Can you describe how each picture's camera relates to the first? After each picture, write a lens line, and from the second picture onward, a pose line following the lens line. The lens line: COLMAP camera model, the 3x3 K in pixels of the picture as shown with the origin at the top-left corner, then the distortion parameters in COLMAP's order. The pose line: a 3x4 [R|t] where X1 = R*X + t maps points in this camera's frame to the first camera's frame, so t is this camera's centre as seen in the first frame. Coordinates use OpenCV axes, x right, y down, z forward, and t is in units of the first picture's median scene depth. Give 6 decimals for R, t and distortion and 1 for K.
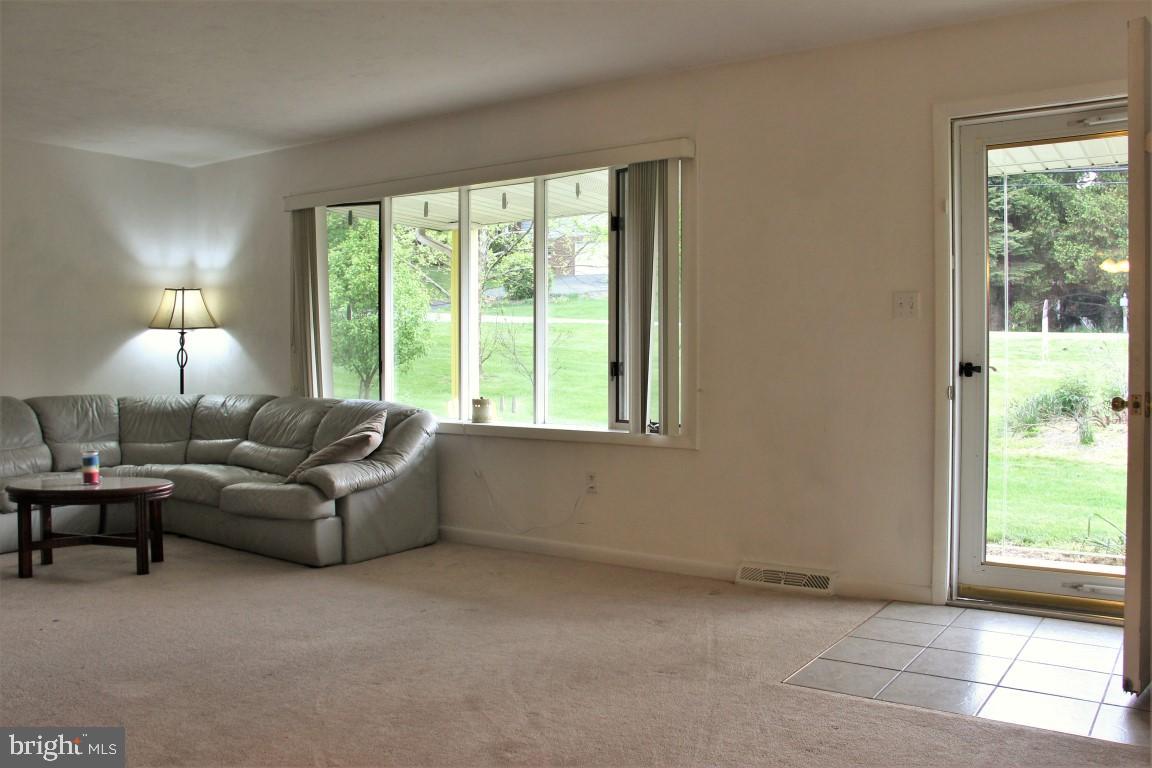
lens RADIAL K [[986.4, 0, 597.9], [0, 986.4, 382.7], [0, 0, 1]] dist [-0.178305, 0.146982]
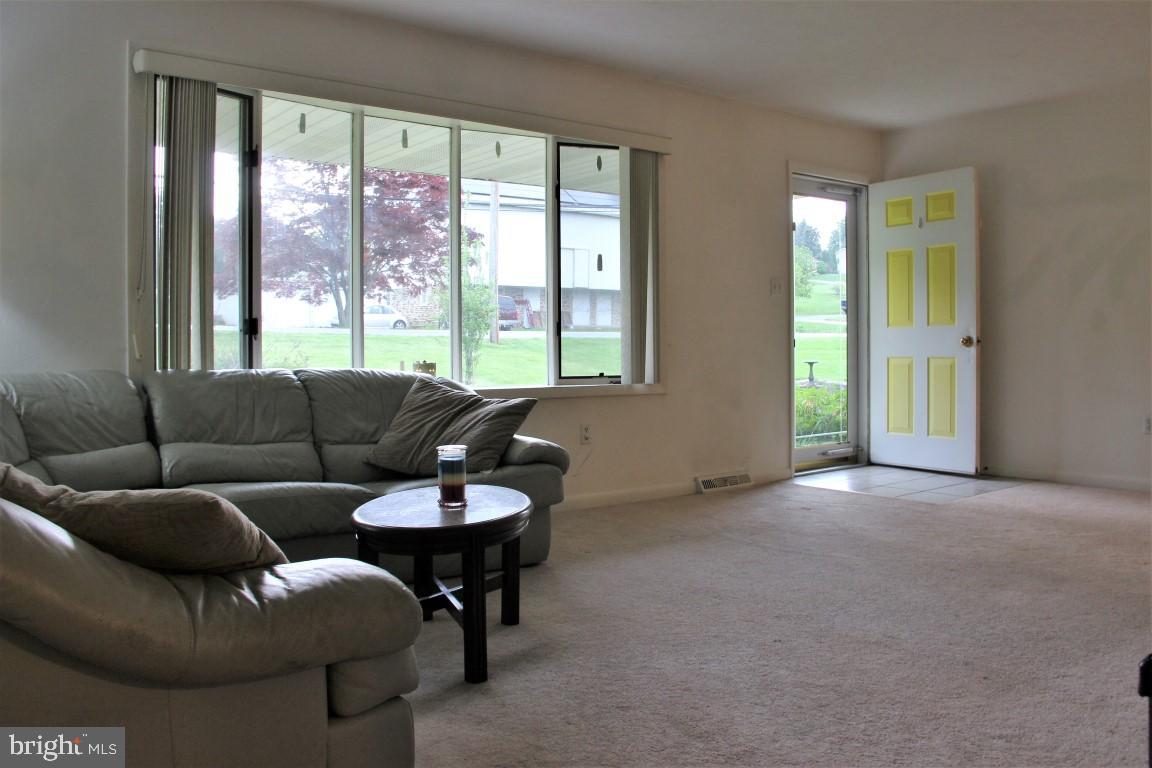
lens RADIAL K [[989.7, 0, 576.0], [0, 989.7, 384.0], [0, 0, 1]] dist [-0.190232, 0.159574]
pose [[0.273454, -0.030799, 0.961392, -1.003581], [0.033452, 0.999187, 0.022495, 0.022015], [-0.961303, 0.026009, 0.274262, 0.694628]]
